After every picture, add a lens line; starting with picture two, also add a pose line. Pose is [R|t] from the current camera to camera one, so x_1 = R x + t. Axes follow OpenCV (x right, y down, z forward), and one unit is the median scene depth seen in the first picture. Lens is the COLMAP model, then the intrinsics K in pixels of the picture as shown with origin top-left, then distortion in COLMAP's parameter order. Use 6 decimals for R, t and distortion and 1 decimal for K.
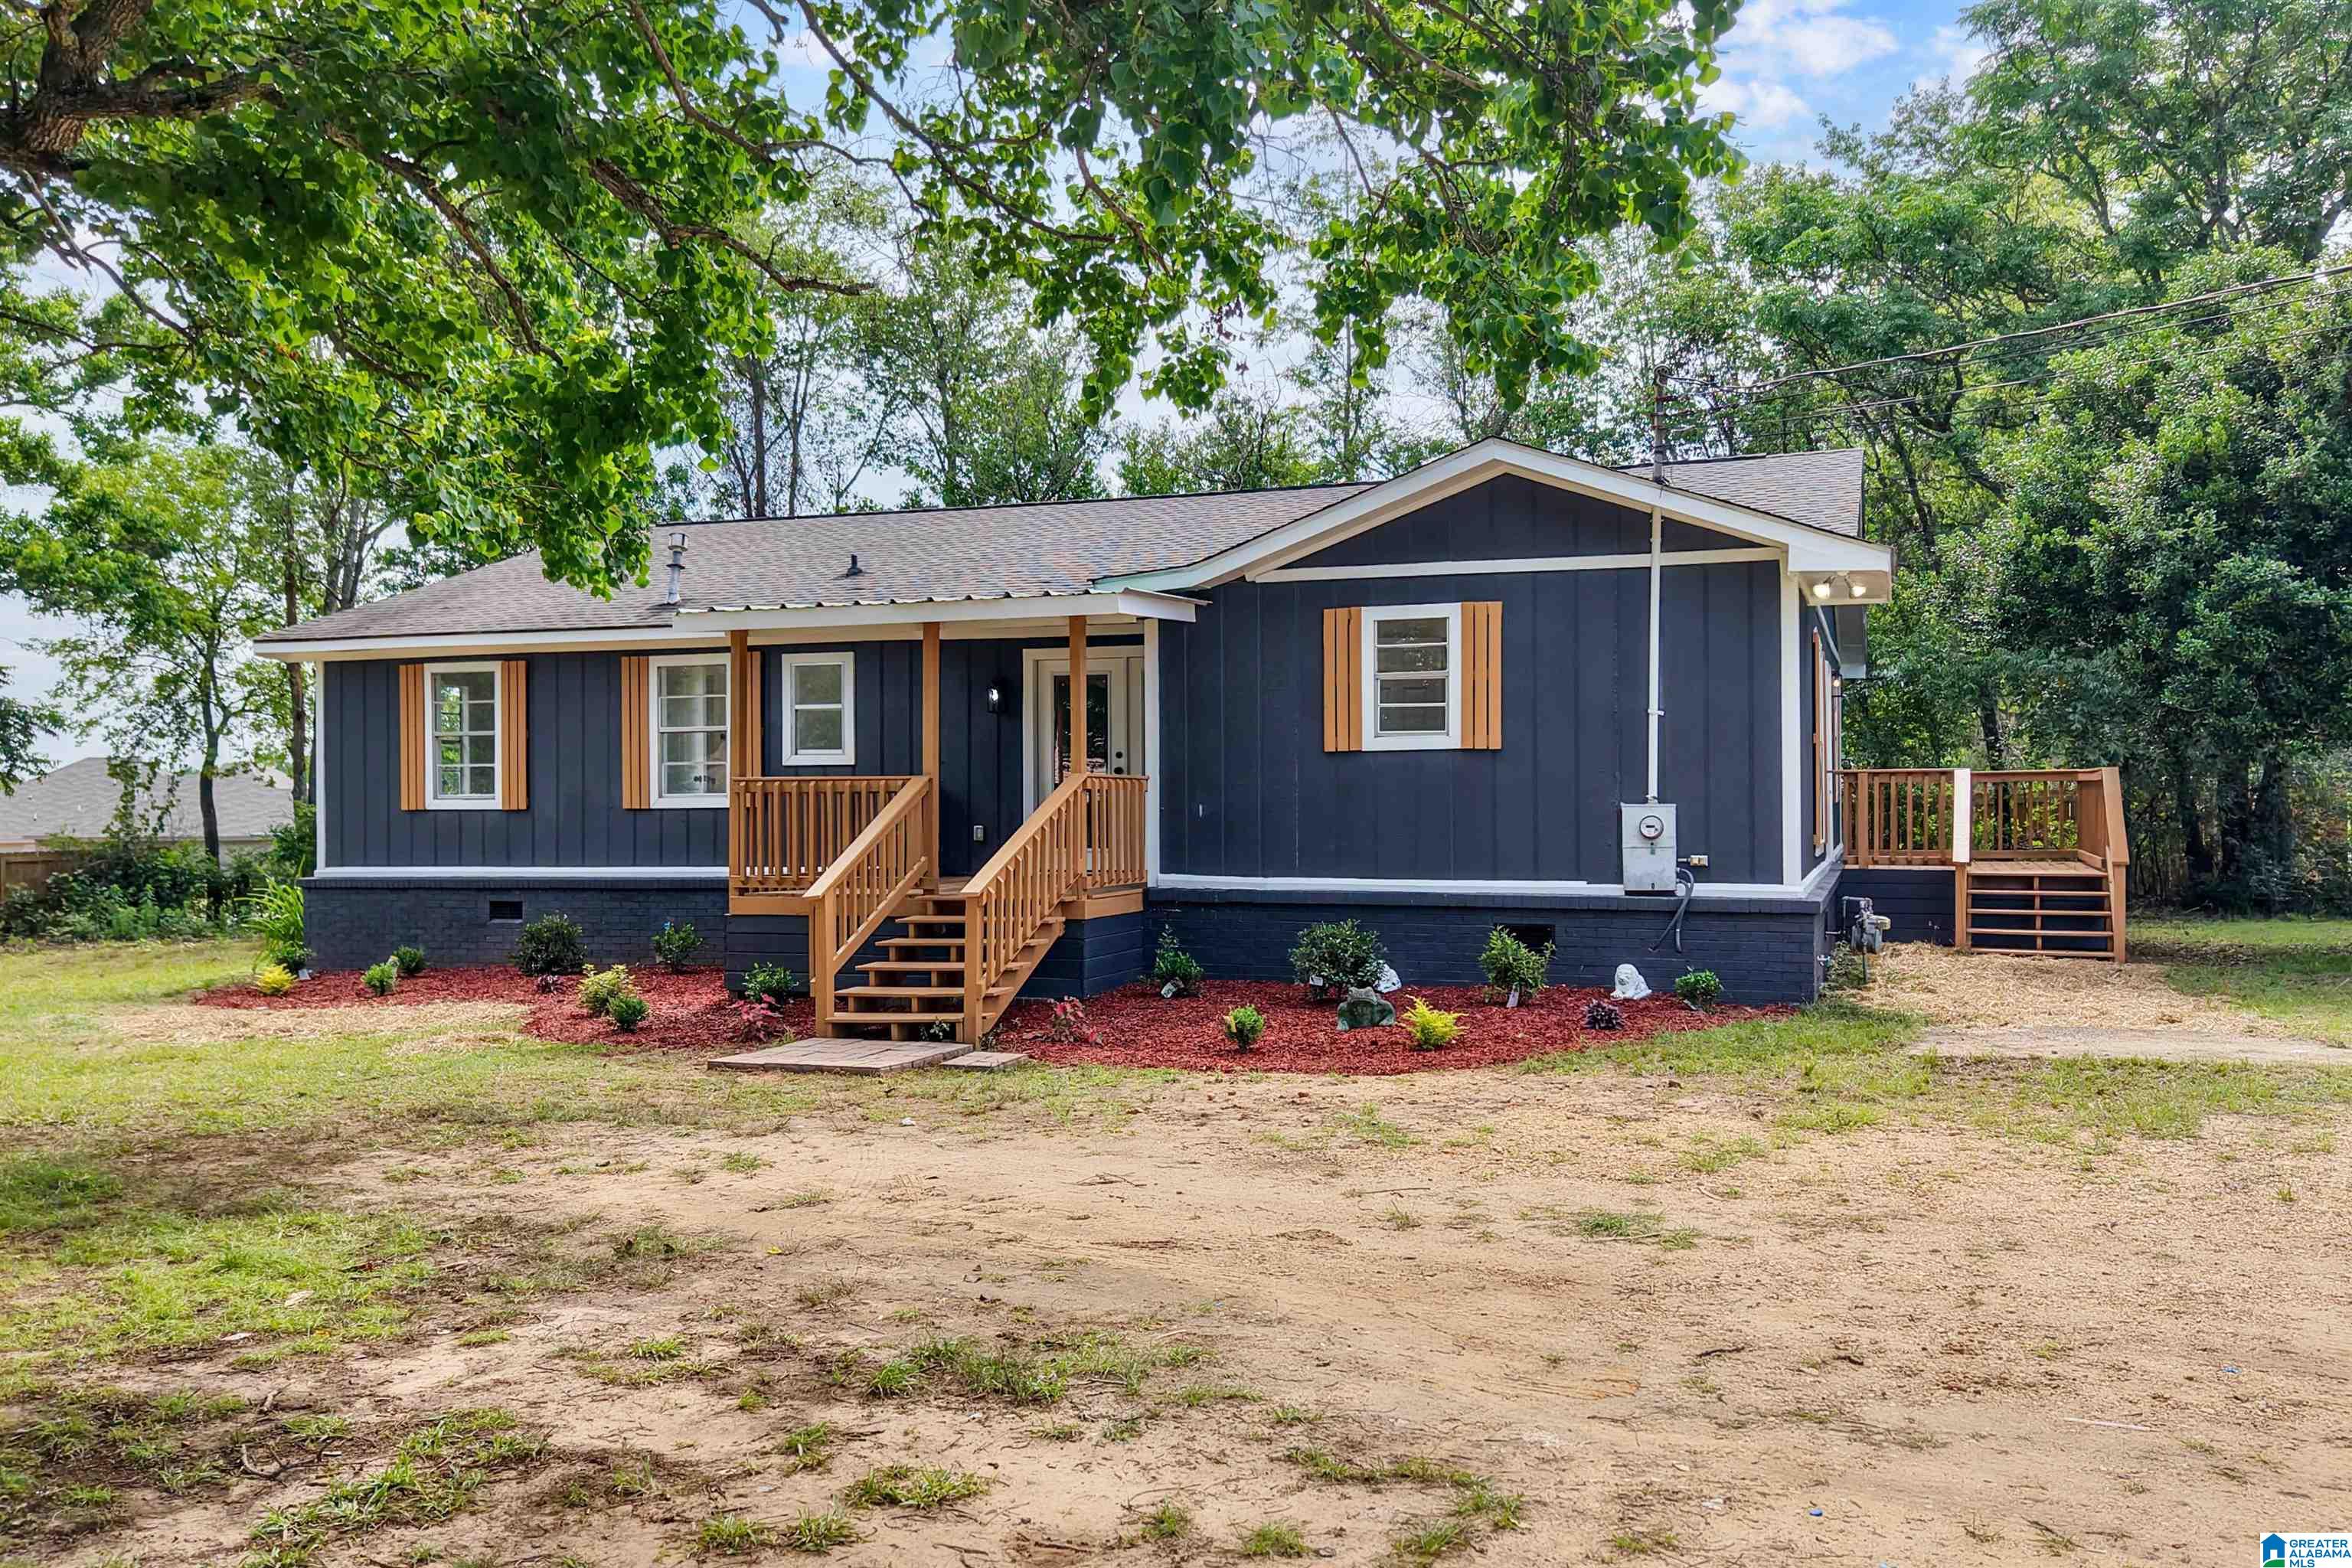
lens RADIAL K [[1858.5, 0, 1176.0], [0, 1858.5, 784.0], [0, 0, 1]] dist [0.100442, -0.148755]
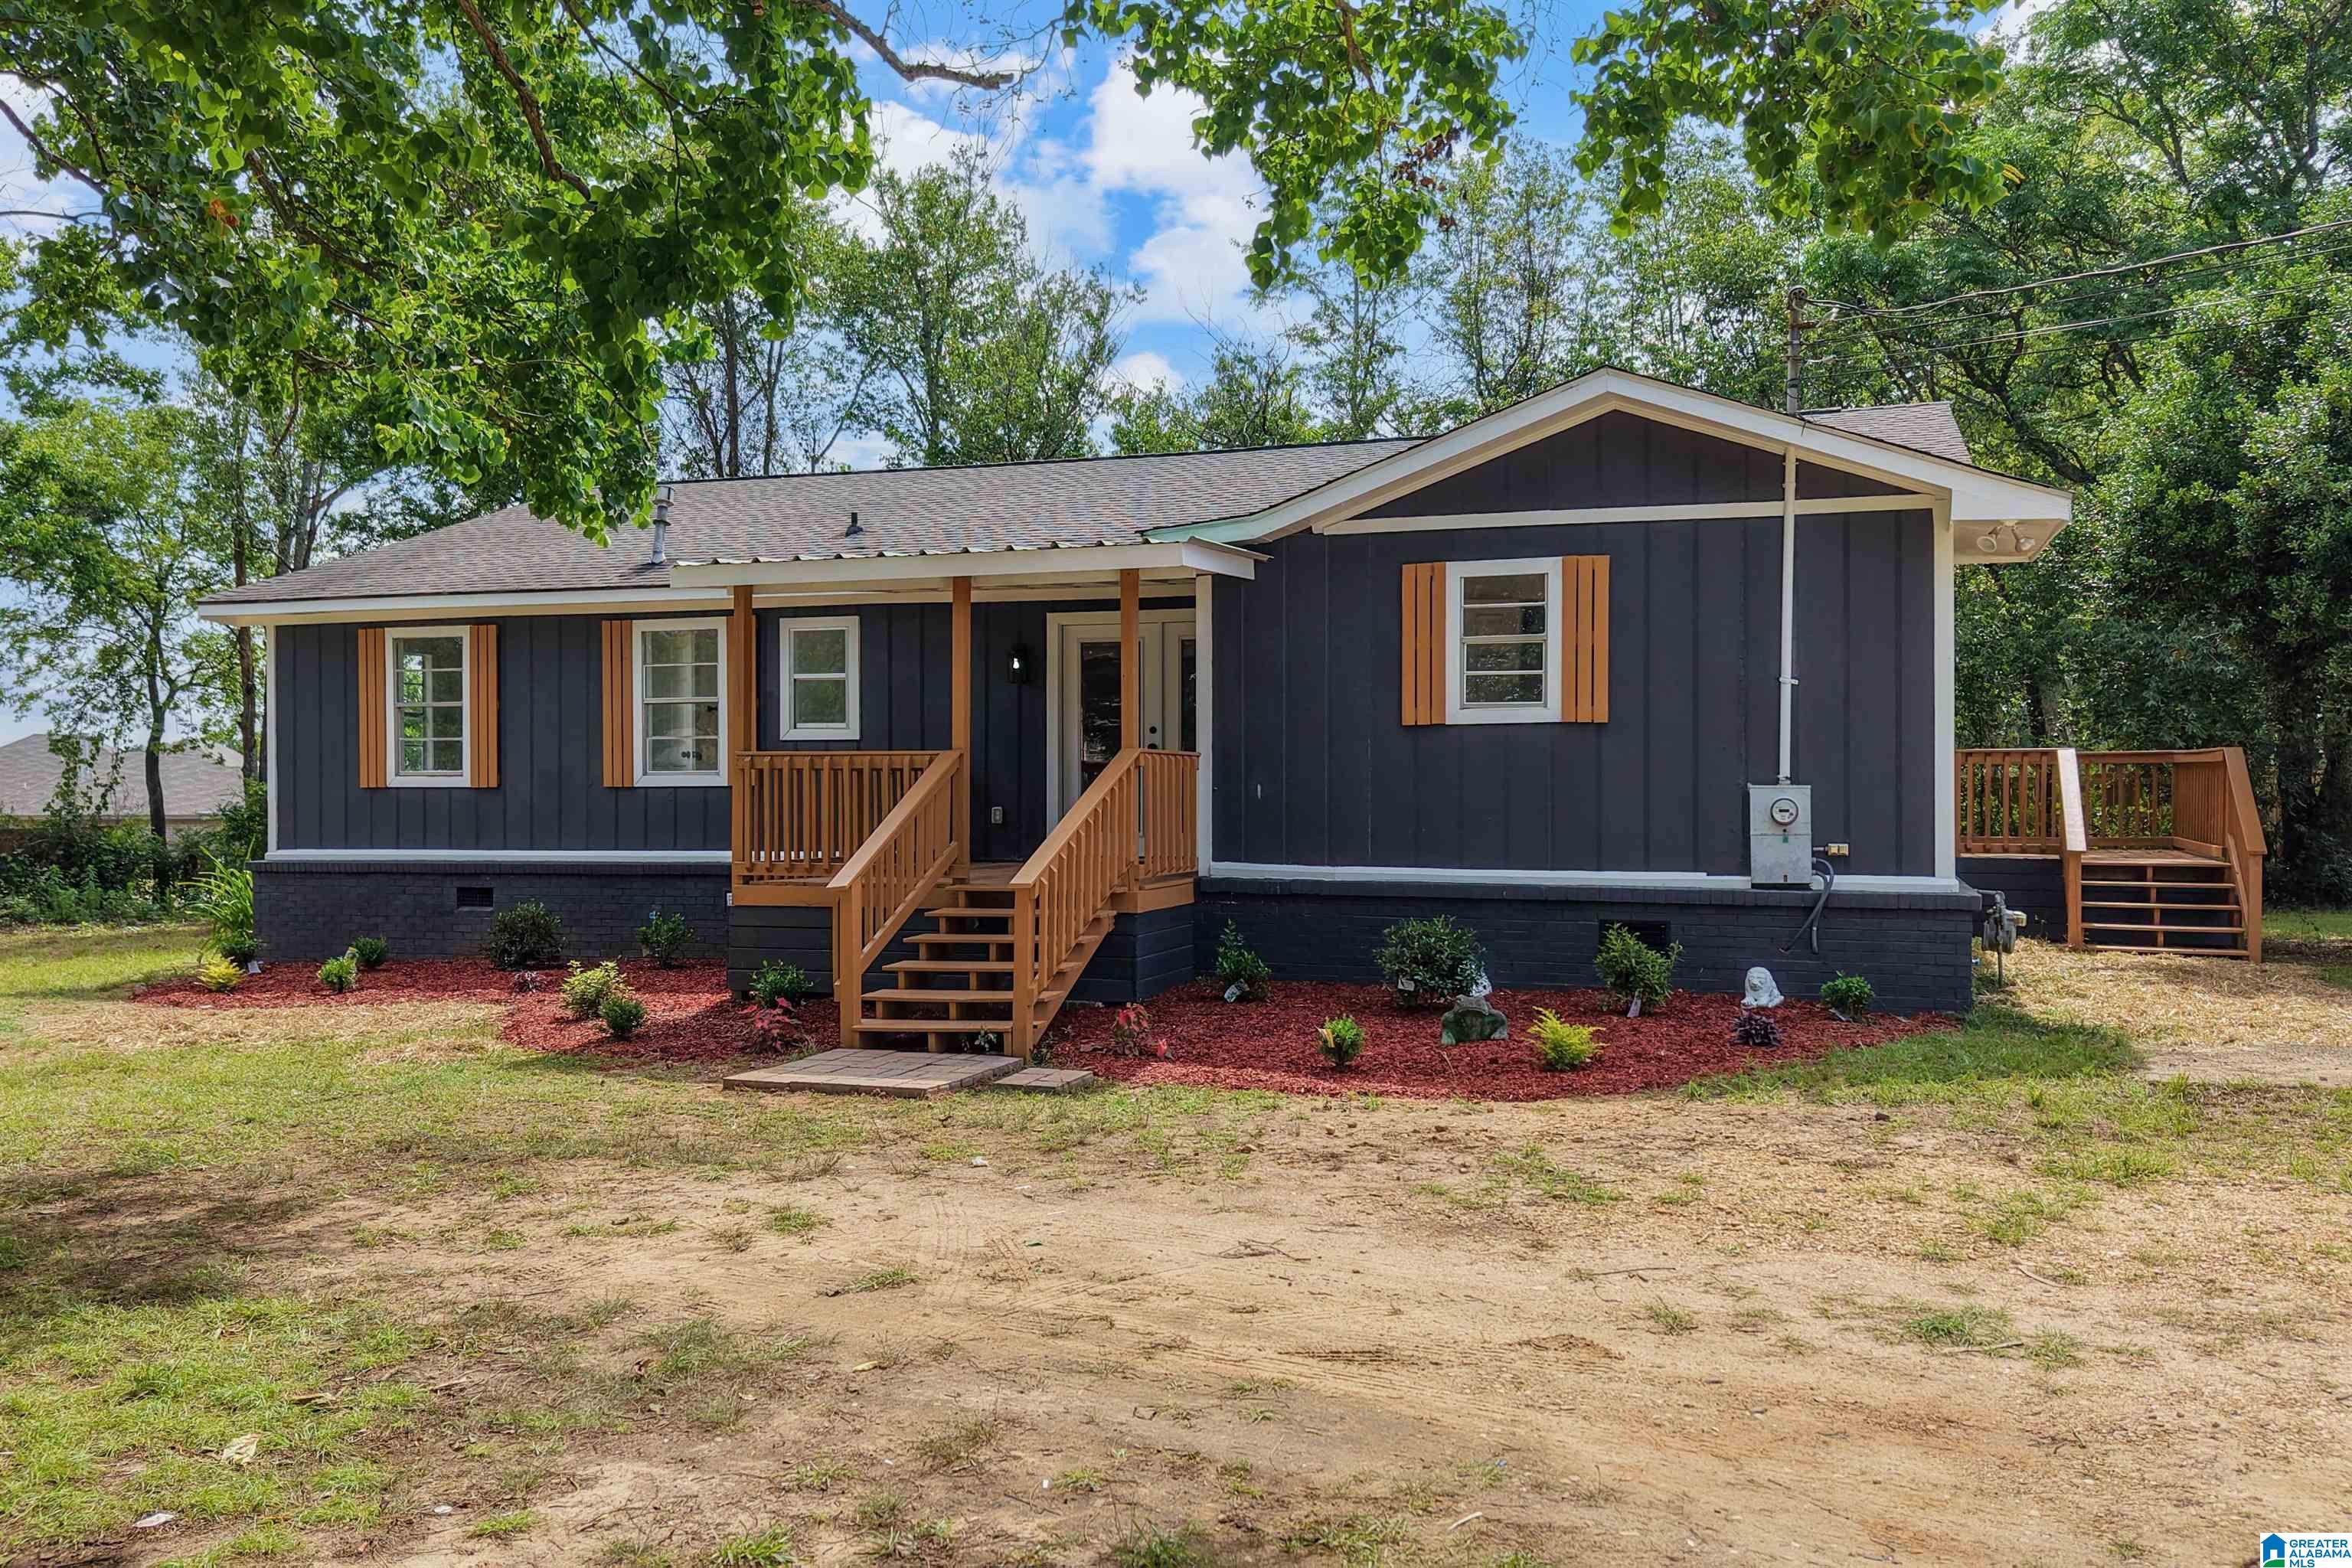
lens RADIAL K [[1842.2, 0, 1139.3], [0, 1842.2, 783.2], [0, 0, 1]] dist [0.097499, -0.136171]
pose [[0.999955, 0.003743, 0.008669, -0.051837], [-0.003821, 0.999952, 0.009044, 0.002708], [-0.008635, -0.009077, 0.999922, 0.114040]]
